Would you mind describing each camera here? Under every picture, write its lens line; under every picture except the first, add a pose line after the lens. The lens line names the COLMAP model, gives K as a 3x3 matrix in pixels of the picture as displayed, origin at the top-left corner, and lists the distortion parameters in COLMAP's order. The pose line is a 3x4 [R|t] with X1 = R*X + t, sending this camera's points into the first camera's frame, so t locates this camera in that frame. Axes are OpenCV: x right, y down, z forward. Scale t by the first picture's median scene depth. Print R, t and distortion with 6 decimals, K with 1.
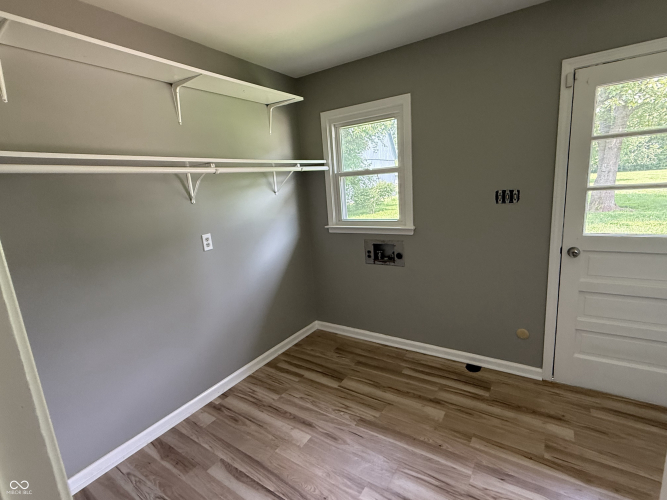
lens RADIAL K [[322.2, 0, 333.1], [0, 322.2, 247.8], [0, 0, 1]] dist [-0.001530, -0.000394]
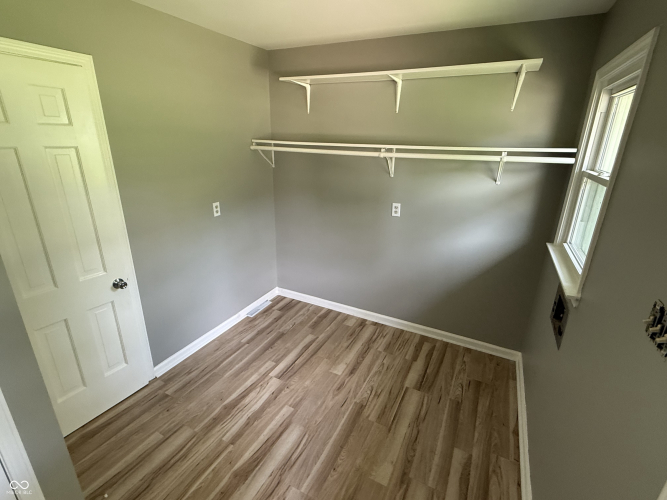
lens RADIAL K [[322.2, 0, 333.4], [0, 322.2, 249.8], [0, 0, 1]] dist [-0.001530, -0.000394]
pose [[0.109709, 0.399107, -0.910317, 0.763494], [-0.219409, 0.902978, 0.369447, -0.281281], [0.969445, 0.159200, 0.186632, 0.560781]]
